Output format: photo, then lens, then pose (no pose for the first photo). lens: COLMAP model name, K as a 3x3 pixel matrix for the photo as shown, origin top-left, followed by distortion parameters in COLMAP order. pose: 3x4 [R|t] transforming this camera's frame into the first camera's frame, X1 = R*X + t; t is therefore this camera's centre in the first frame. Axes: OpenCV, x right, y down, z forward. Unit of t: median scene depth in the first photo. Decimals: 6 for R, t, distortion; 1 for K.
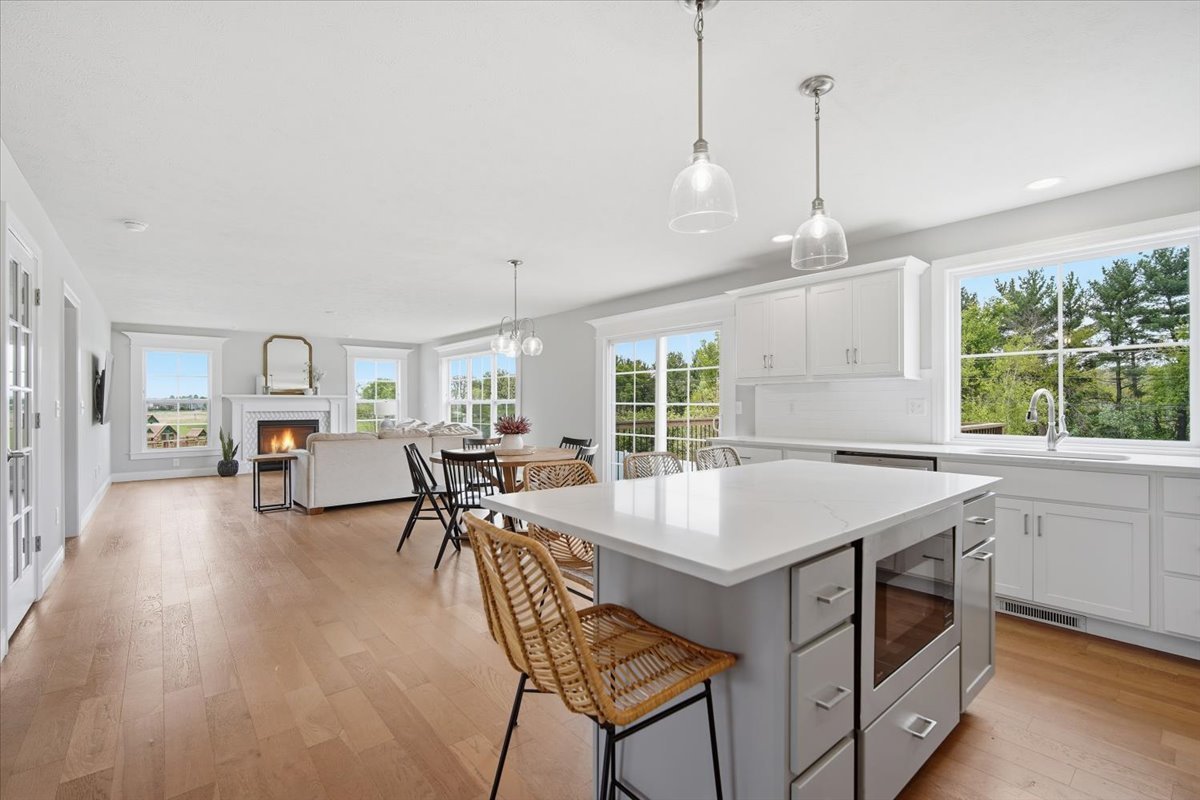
lens RADIAL K [[528.6, 0, 596.2], [0, 528.6, 405.0], [0, 0, 1]] dist [-0.000534, 0.000467]
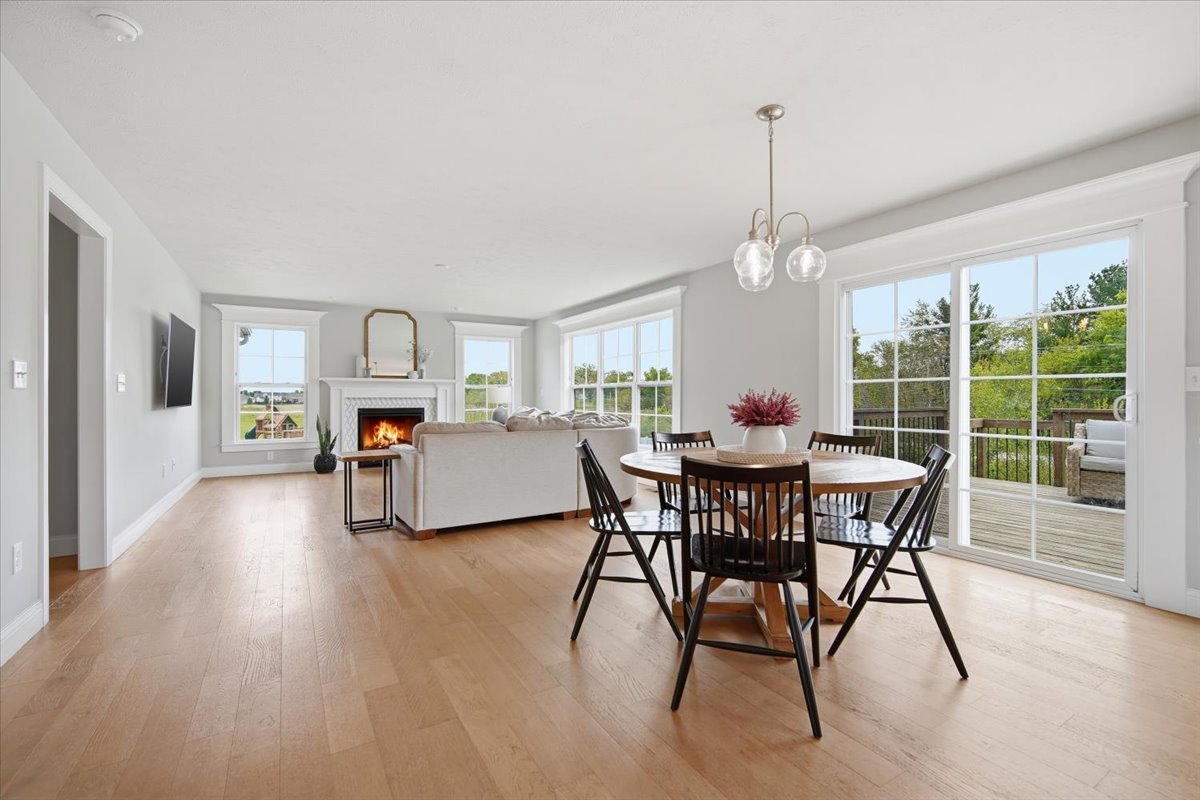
lens RADIAL K [[528.6, 0, 606.4], [0, 528.6, 396.2], [0, 0, 1]] dist [-0.000534, 0.000467]
pose [[0.989772, 0.000936, -0.142657, -0.133046], [-0.001647, 0.999987, -0.004867, 0.014968], [0.142651, 0.005052, 0.989760, 0.235027]]
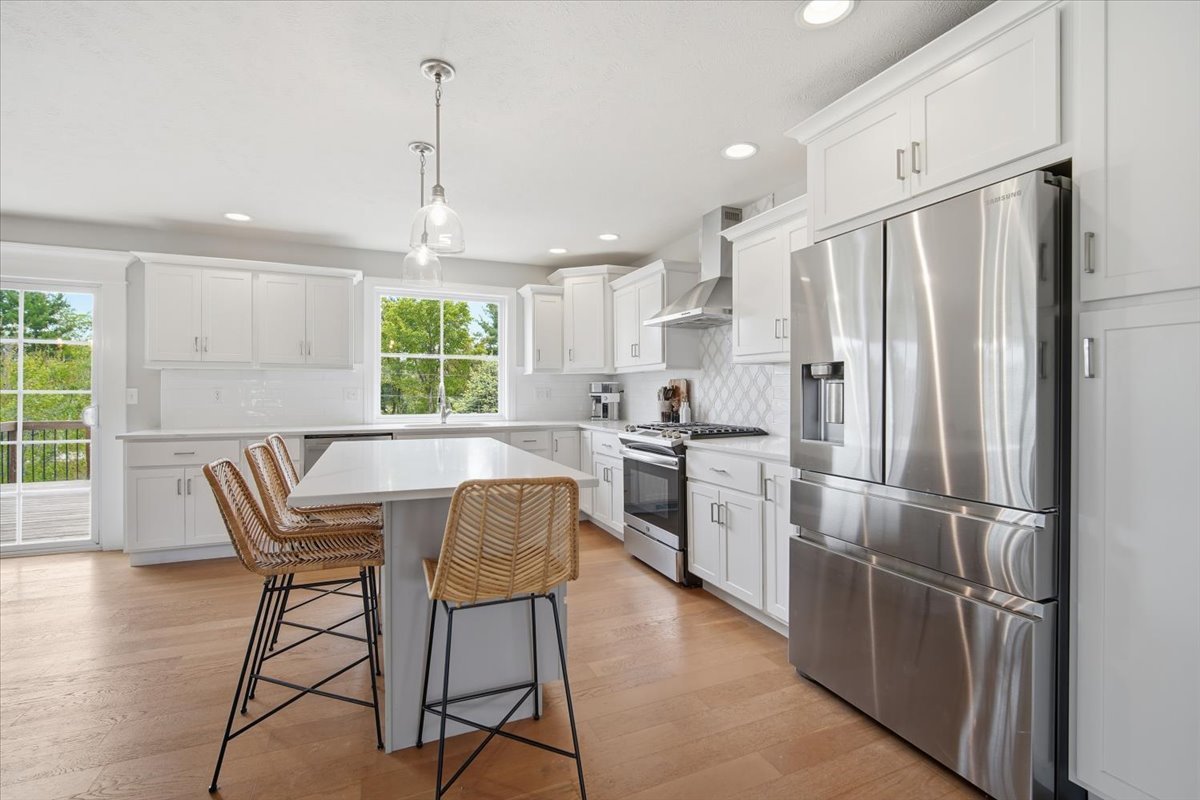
lens RADIAL K [[528.6, 0, 601.4], [0, 528.6, 397.1], [0, 0, 1]] dist [-0.000534, 0.000467]
pose [[0.294766, -0.009325, 0.955524, -0.169681], [-0.000201, 0.999952, 0.009820, -0.000962], [-0.955569, -0.003086, 0.294750, 0.046643]]
